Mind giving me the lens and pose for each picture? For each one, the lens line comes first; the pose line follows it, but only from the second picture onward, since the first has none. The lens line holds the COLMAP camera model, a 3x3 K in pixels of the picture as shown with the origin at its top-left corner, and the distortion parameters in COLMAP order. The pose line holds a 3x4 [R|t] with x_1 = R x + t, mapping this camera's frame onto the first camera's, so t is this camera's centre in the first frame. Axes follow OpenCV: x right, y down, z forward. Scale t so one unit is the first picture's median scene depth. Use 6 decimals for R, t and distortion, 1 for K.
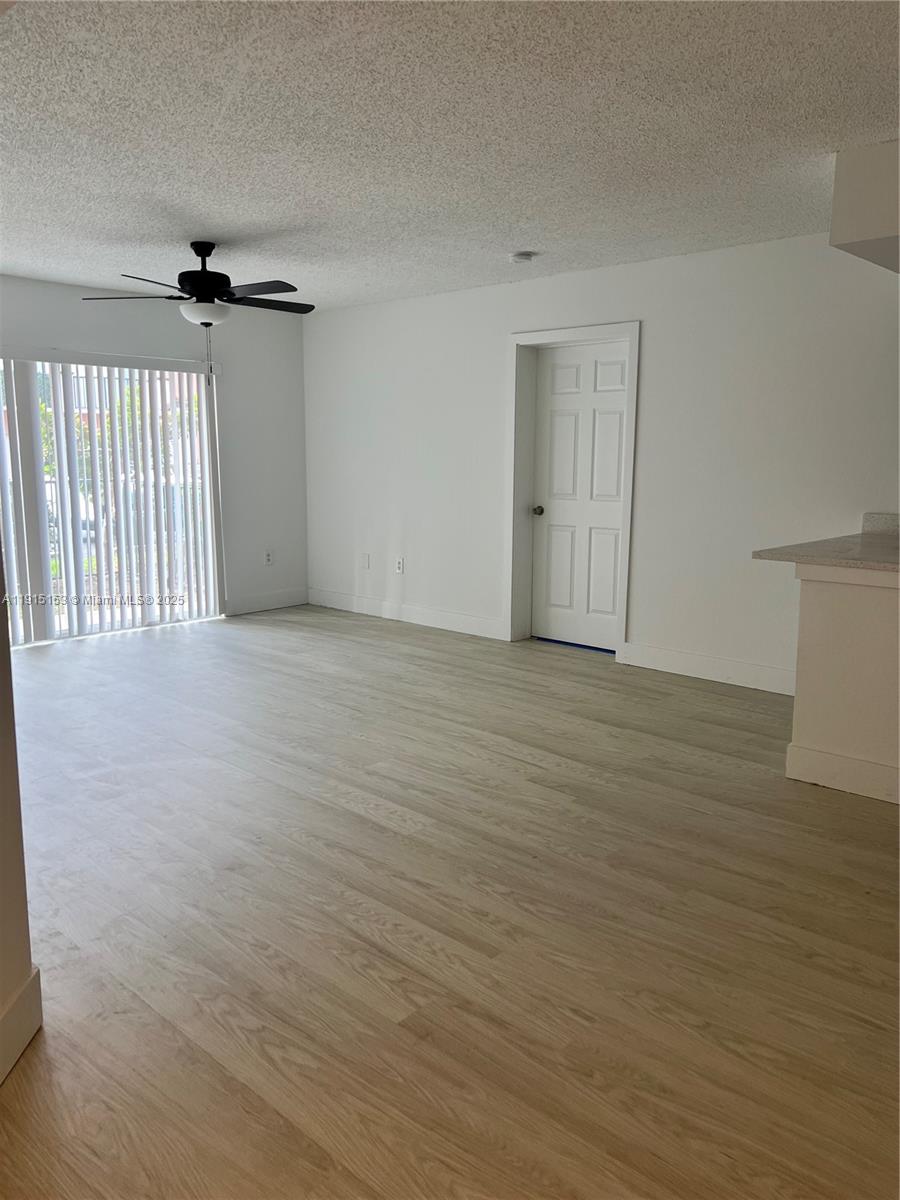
lens RADIAL K [[900.5, 0, 448.9], [0, 900.5, 598.2], [0, 0, 1]] dist [0.071450, -0.084887]
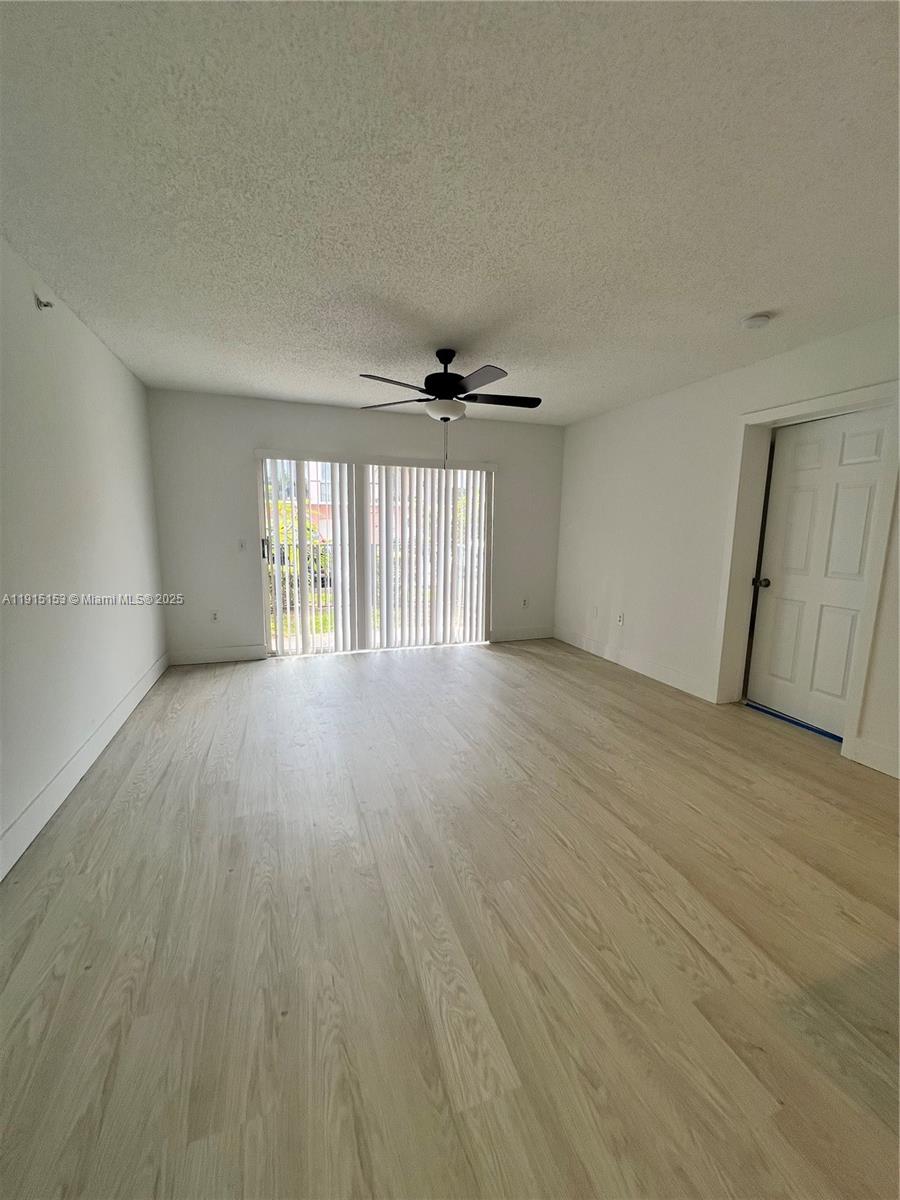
lens RADIAL K [[468.8, 0, 443.9], [0, 468.8, 607.8], [0, 0, 1]] dist [-0.008650, -0.000277]
pose [[0.878747, 0.085396, -0.469585, 0.042926], [-0.082893, 0.996218, 0.026047, -0.064463], [0.470034, 0.016036, 0.882503, 0.431728]]
